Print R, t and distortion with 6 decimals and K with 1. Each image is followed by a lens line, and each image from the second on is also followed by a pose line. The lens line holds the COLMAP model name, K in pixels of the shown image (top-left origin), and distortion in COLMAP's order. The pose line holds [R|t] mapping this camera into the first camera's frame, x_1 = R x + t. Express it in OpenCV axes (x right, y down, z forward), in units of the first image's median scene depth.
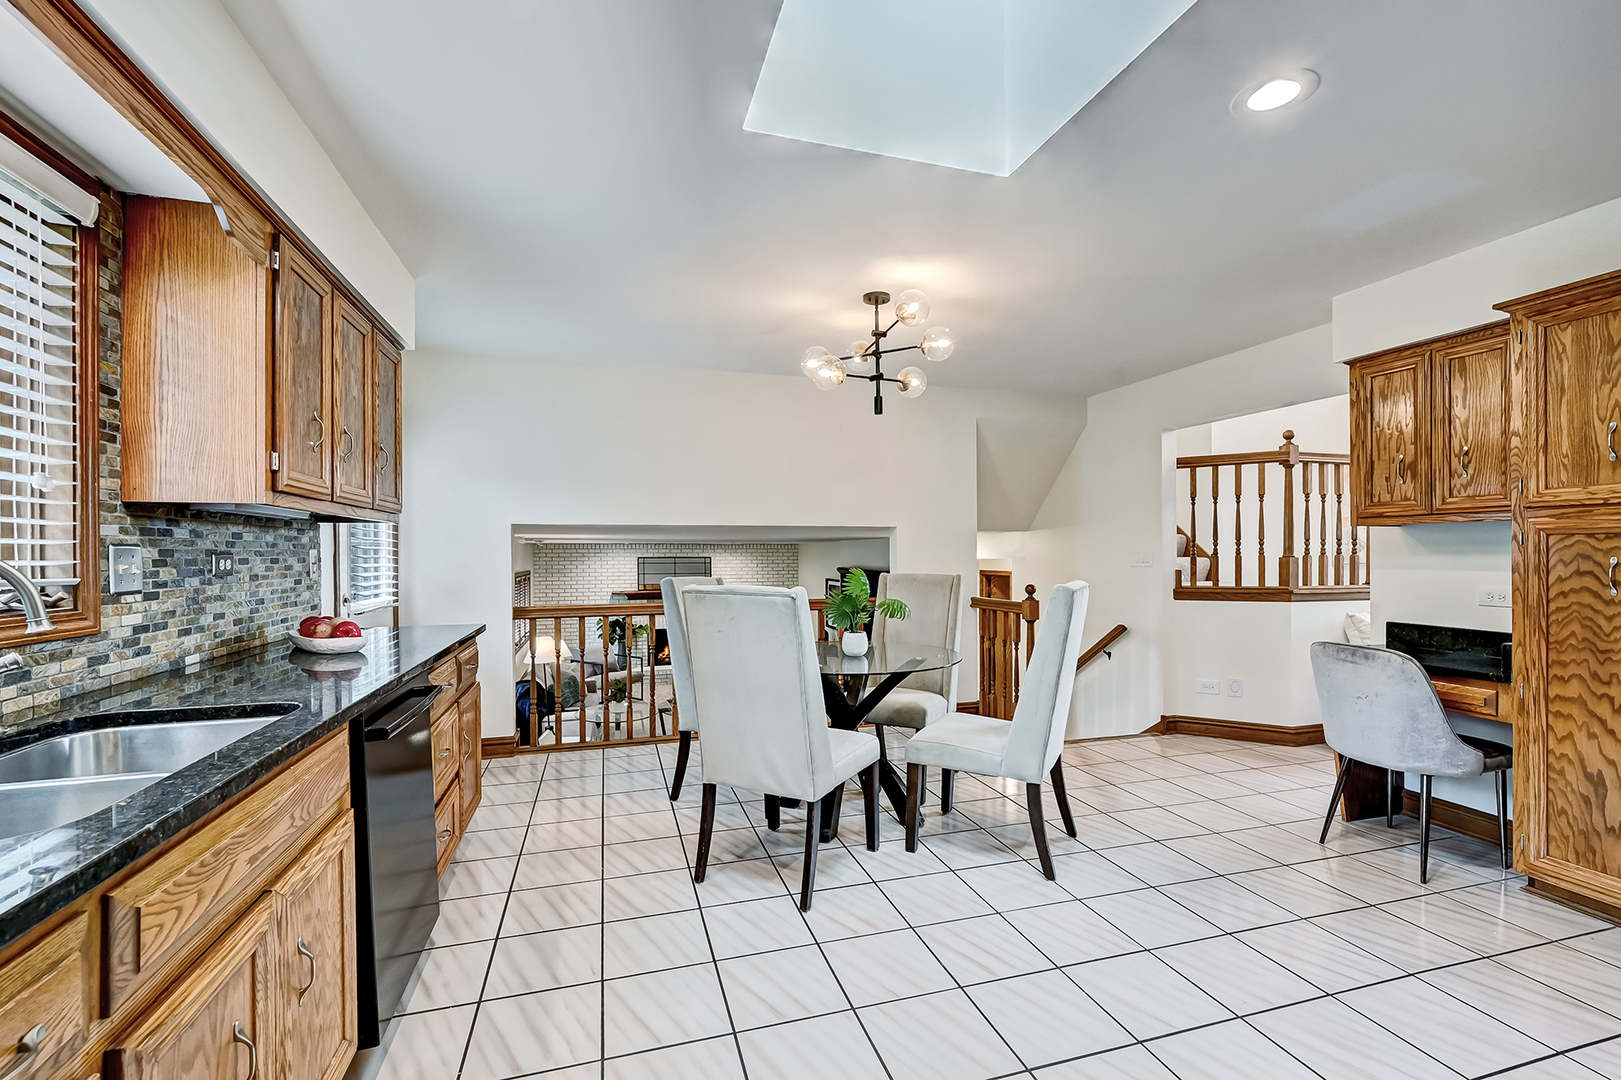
lens RADIAL K [[696.2, 0, 806.1], [0, 696.2, 552.1], [0, 0, 1]] dist [0.002275, 0.000088]
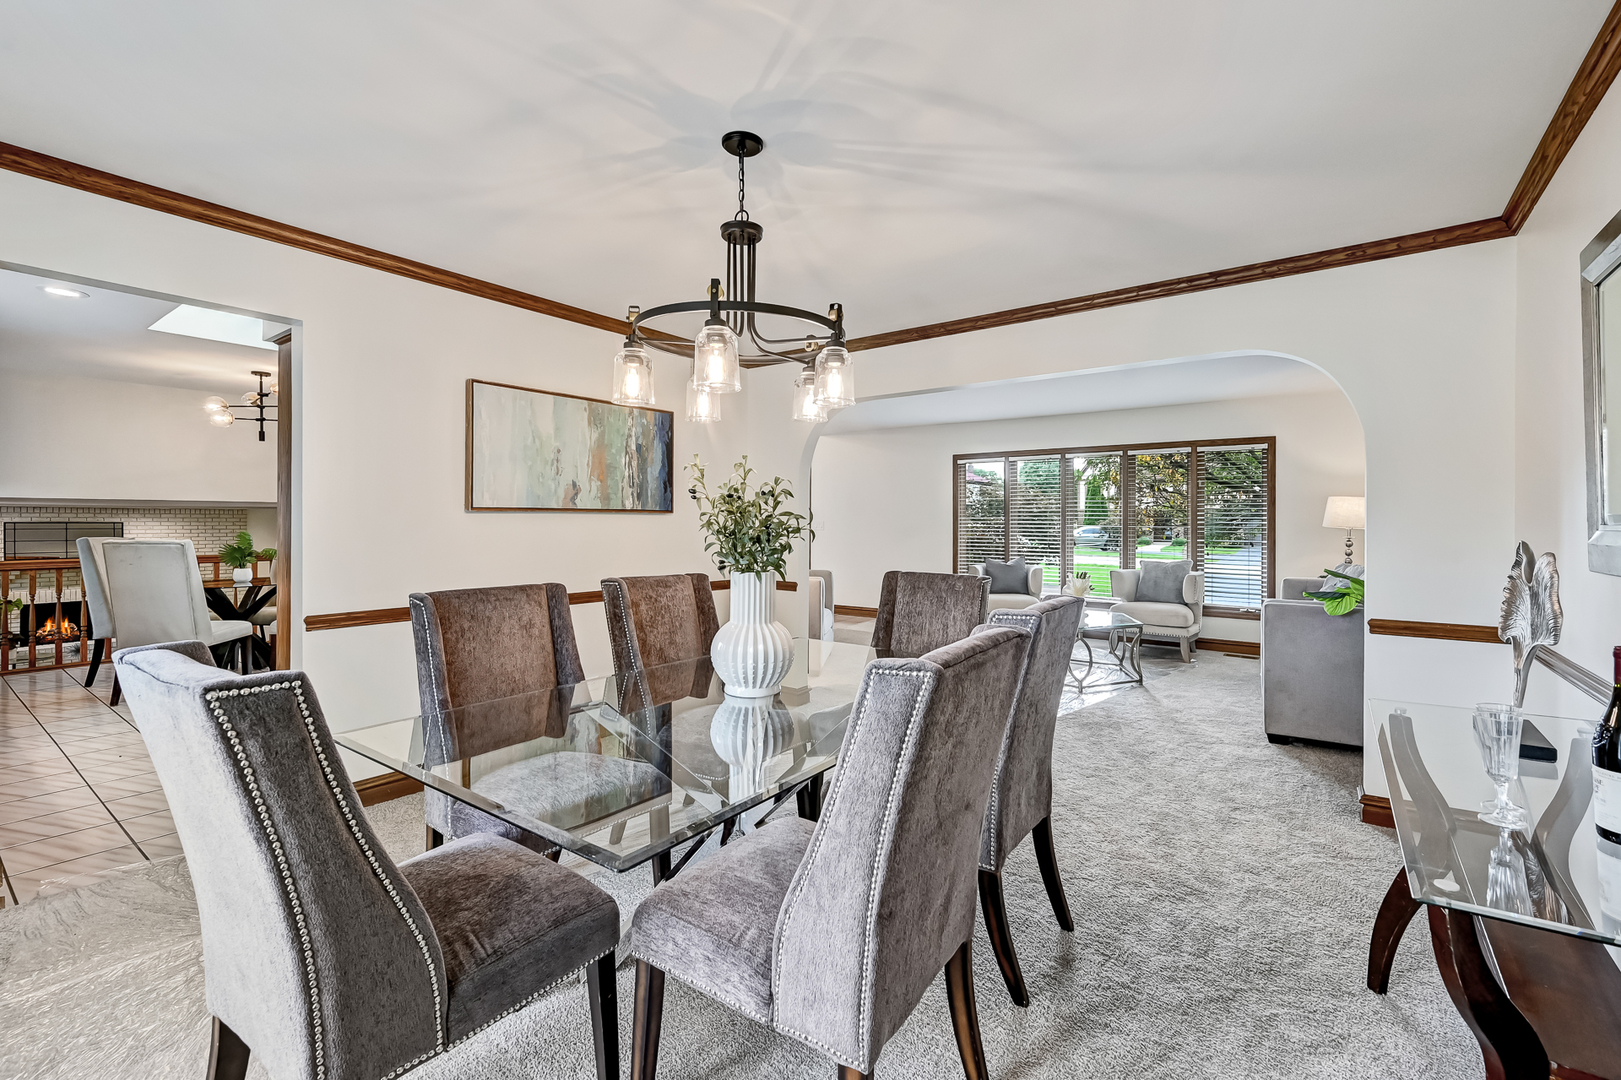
lens RADIAL K [[693.5, 0, 801.3], [0, 693.5, 517.9], [0, 0, 1]] dist [0.001774, 0.000112]
pose [[0.801917, 0.012742, 0.597299, 0.150916], [-0.014300, 0.999895, -0.002133, -0.023749], [-0.597264, -0.006831, 0.802016, -1.176116]]
